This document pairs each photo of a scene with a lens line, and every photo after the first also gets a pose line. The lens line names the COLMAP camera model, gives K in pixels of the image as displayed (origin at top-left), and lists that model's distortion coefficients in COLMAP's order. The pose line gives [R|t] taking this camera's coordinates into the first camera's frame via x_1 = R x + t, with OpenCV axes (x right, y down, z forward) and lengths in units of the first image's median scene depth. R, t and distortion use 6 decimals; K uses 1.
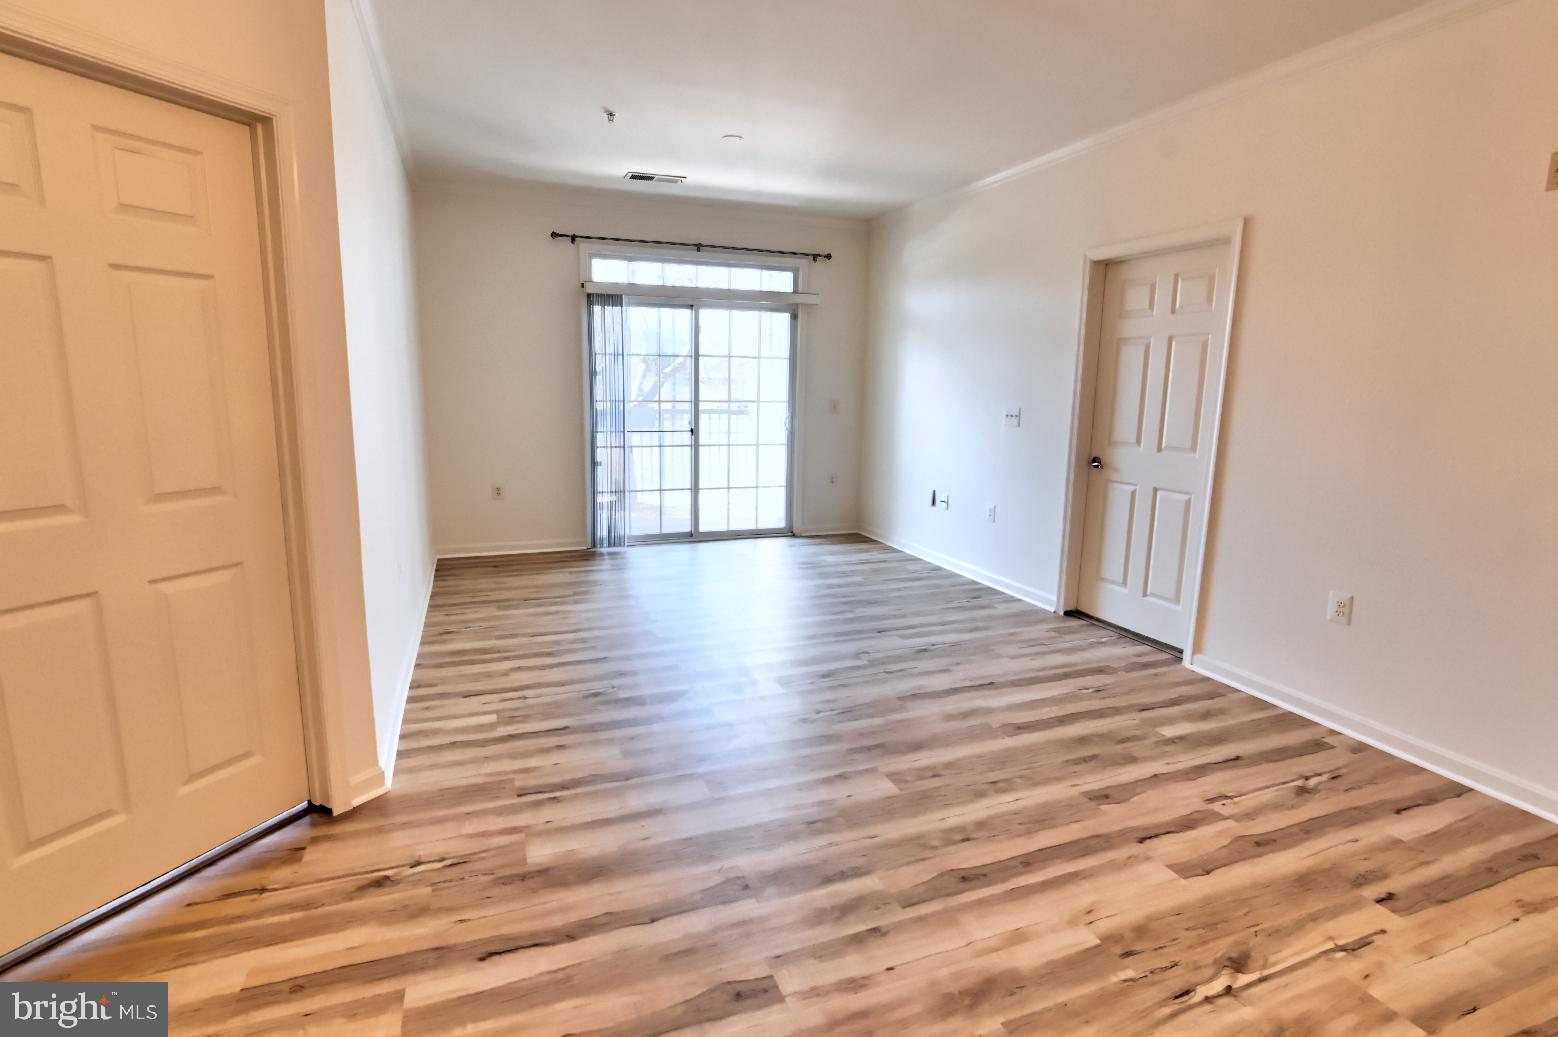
lens RADIAL K [[760.4, 0, 768.4], [0, 760.4, 516.9], [0, 0, 1]] dist [-0.032680, 0.009838]
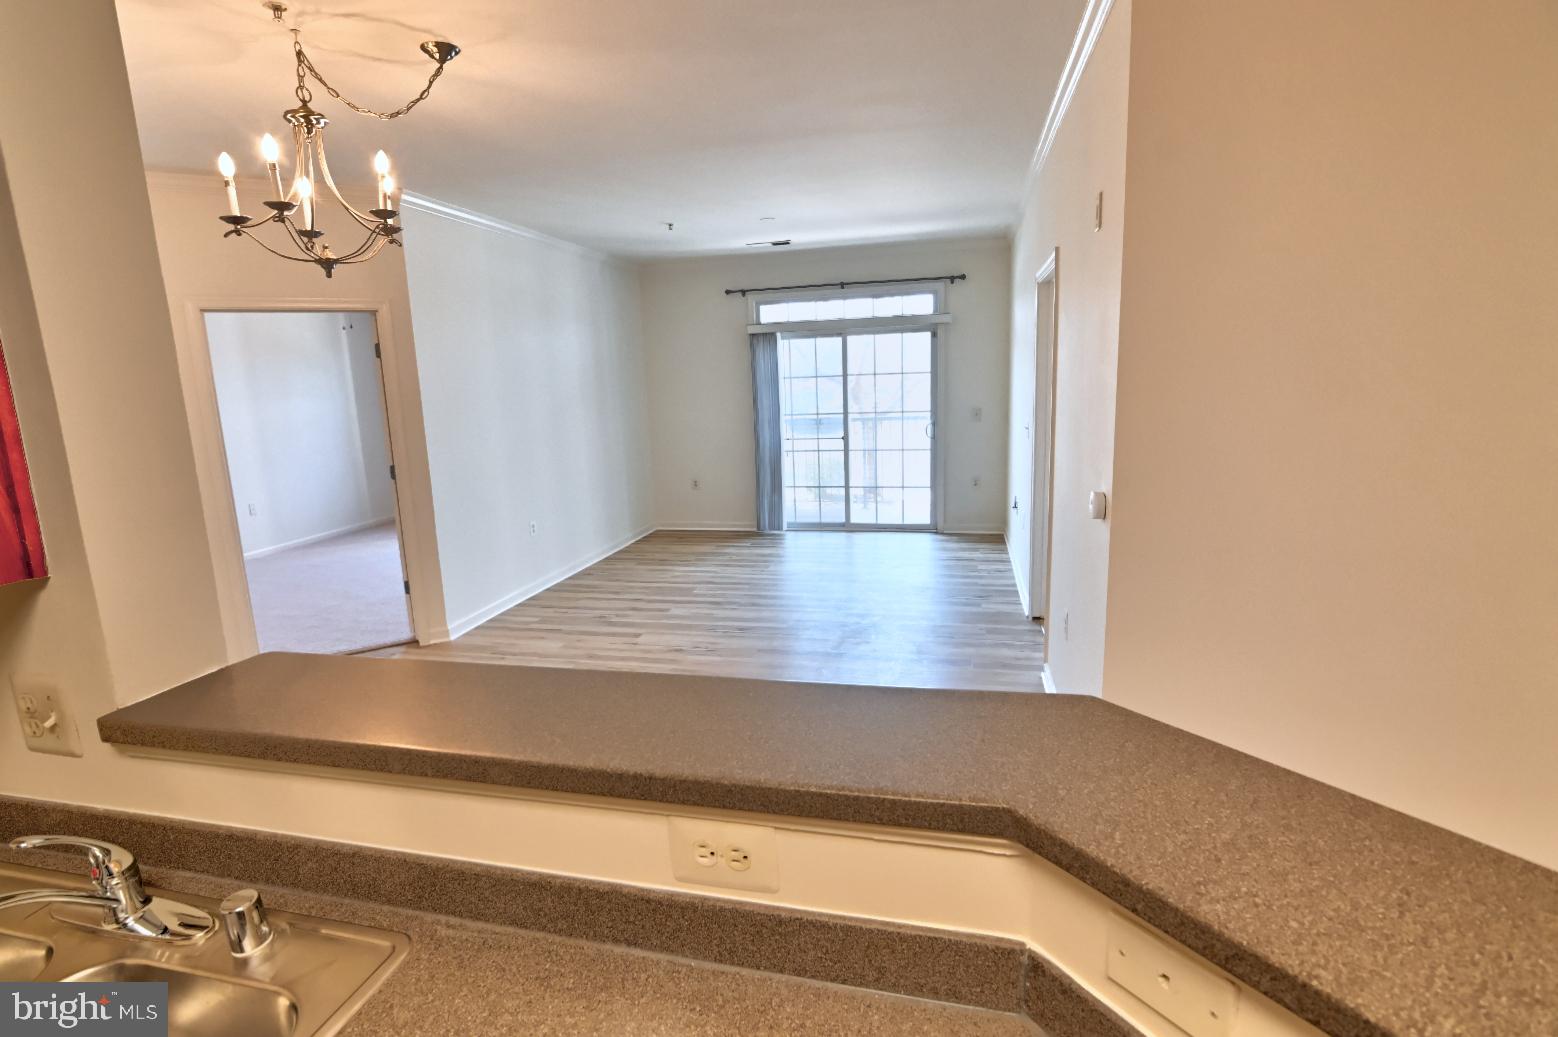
lens RADIAL K [[758.0, 0, 767.0], [0, 758.0, 516.1], [0, 0, 1]] dist [-0.030126, 0.010125]
pose [[0.822652, 0.056912, -0.565690, 0.925512], [-0.050298, 0.998361, 0.027296, -0.033141], [0.566316, 0.005998, 0.824166, -0.093163]]
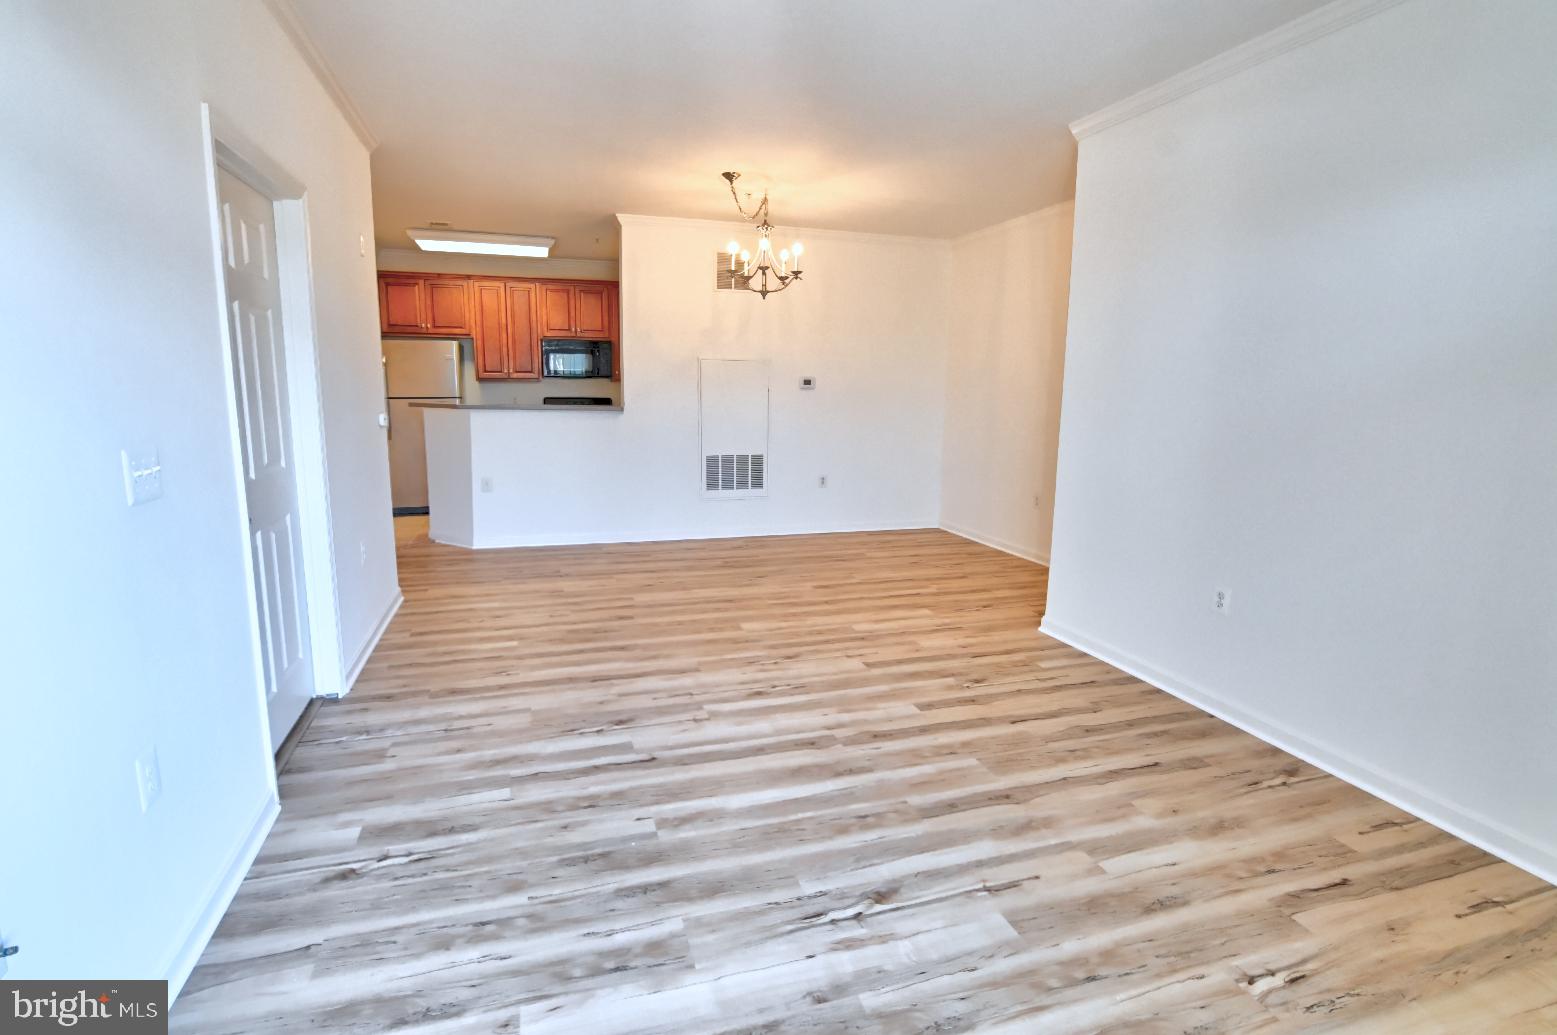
lens RADIAL K [[757.5, 0, 766.5], [0, 757.5, 515.1], [0, 0, 1]] dist [-0.030126, 0.010125]
pose [[-0.997802, -0.038595, 0.053858, 0.023535], [-0.017509, 0.937532, 0.347458, -0.355535], [-0.063904, 0.345752, -0.936147, 1.945957]]
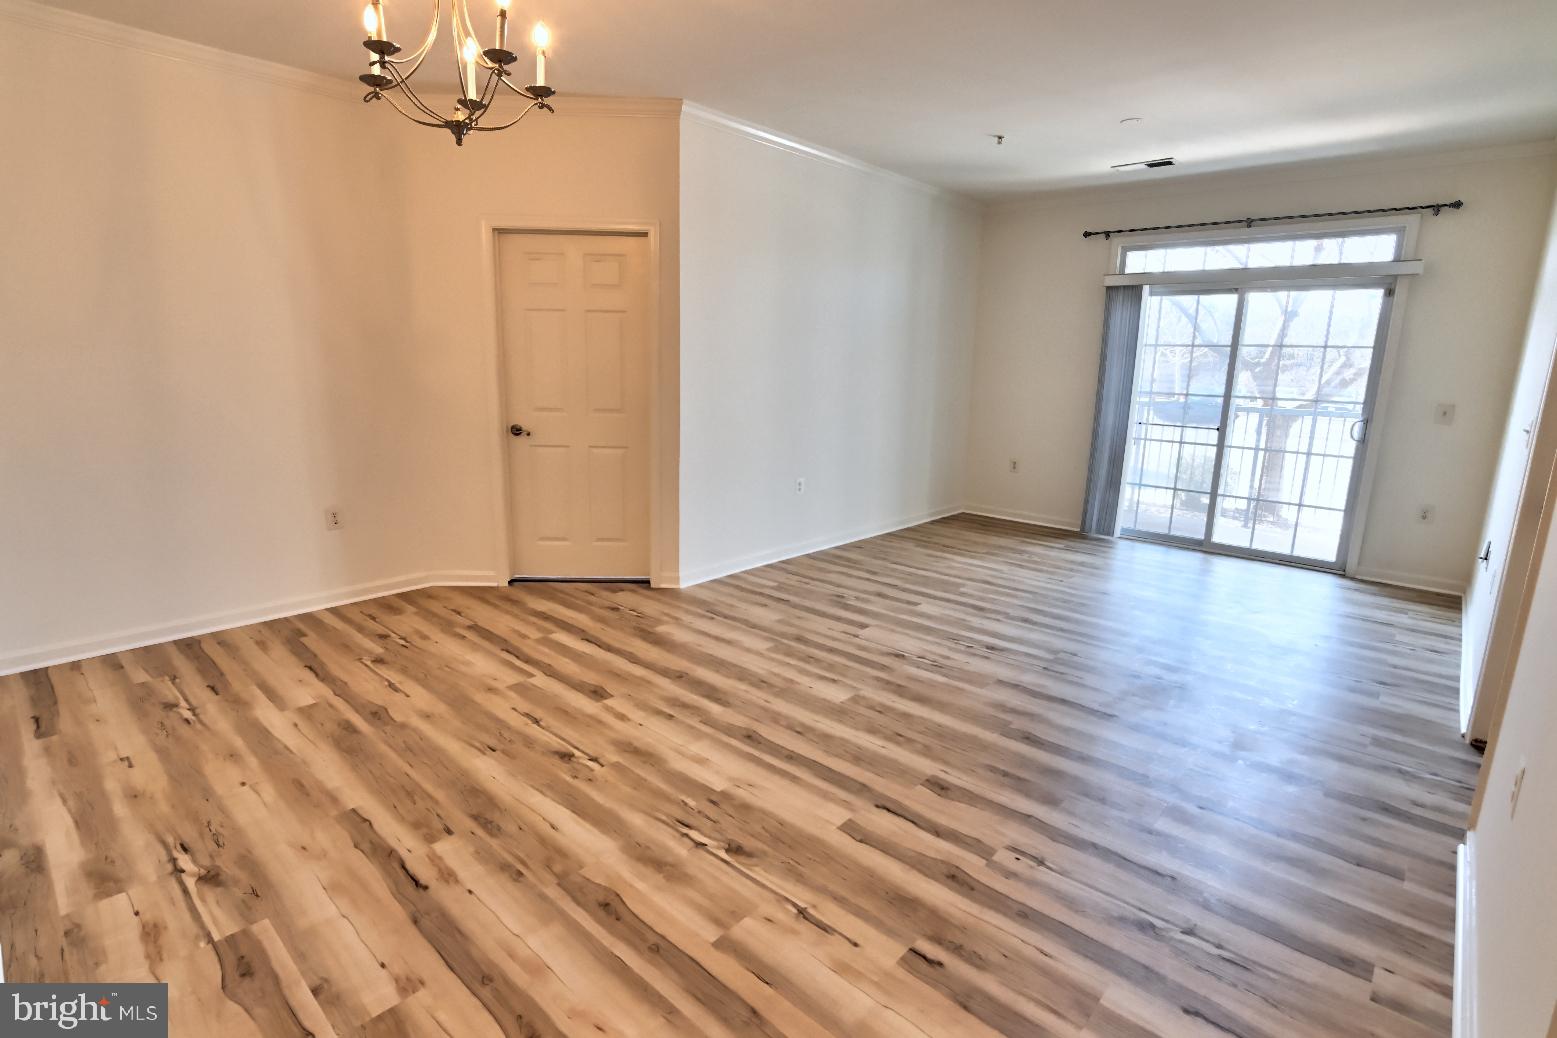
lens RADIAL K [[757.5, 0, 766.5], [0, 757.5, 516.6], [0, 0, 1]] dist [-0.030126, 0.010125]
pose [[0.450097, 0.177857, -0.875088, 0.875507], [-0.173734, 0.978680, 0.109553, -0.030994], [0.875916, 0.102724, 0.471401, 0.232699]]
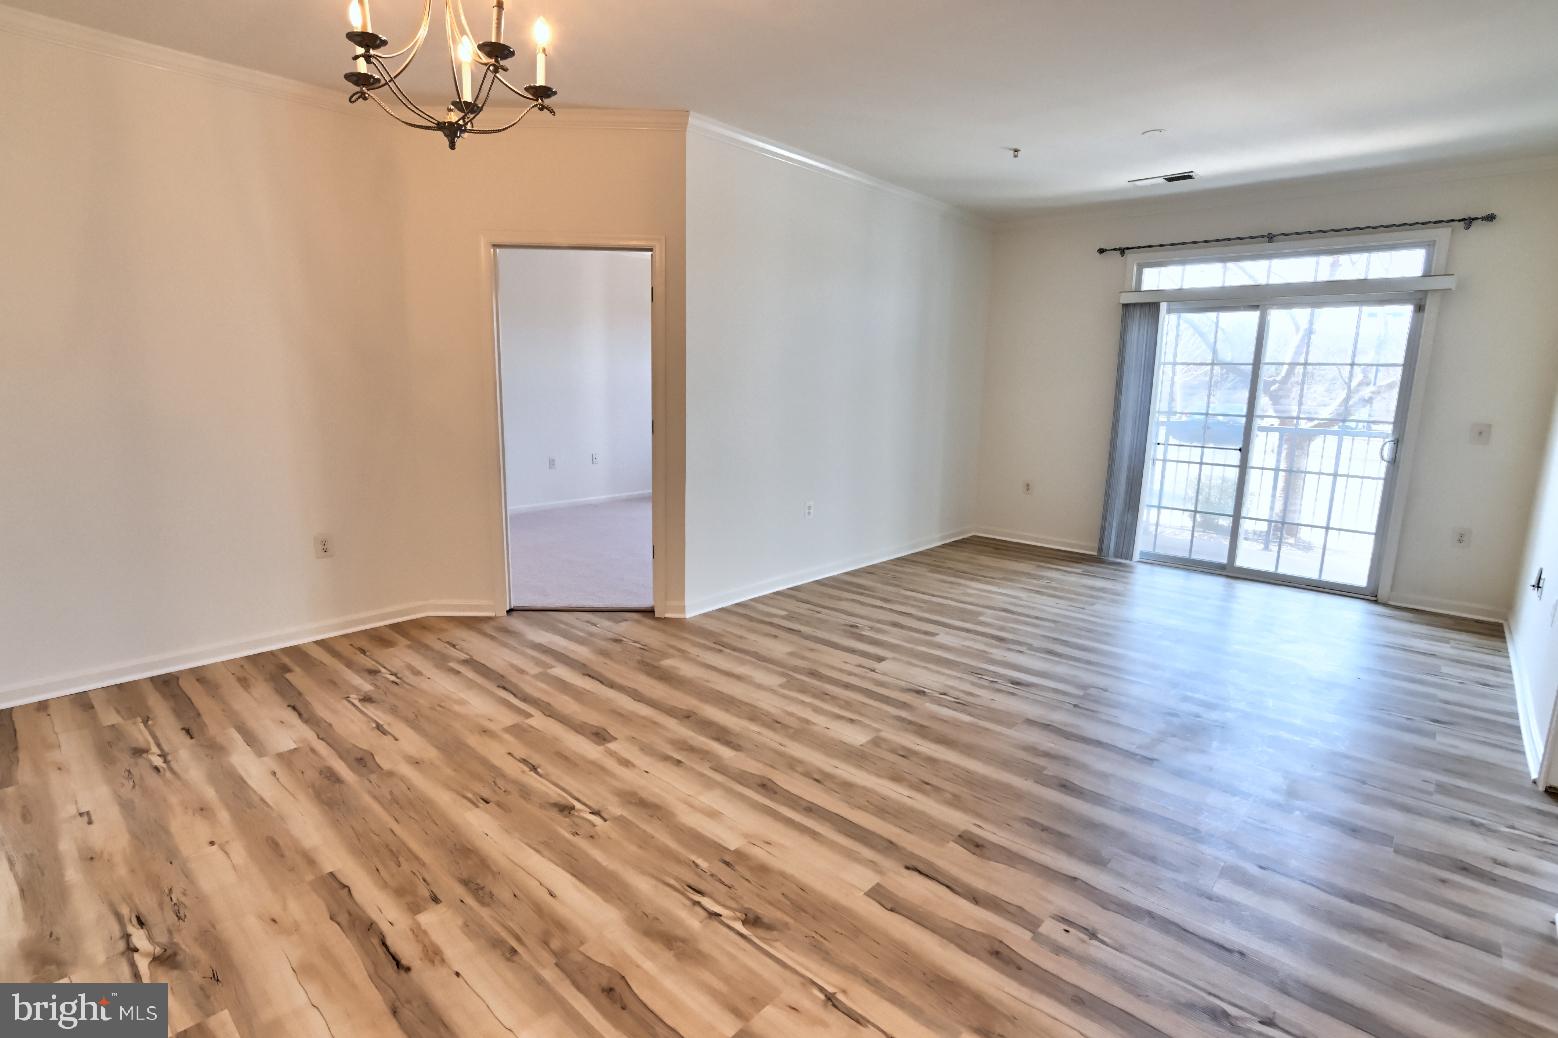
lens RADIAL K [[758.0, 0, 767.0], [0, 758.0, 516.6], [0, 0, 1]] dist [-0.030126, 0.010125]
pose [[0.449965, 0.154862, -0.879516, 0.815964], [-0.171485, 0.981505, 0.085088, -0.034136], [0.876427, 0.112538, 0.468200, 0.245453]]
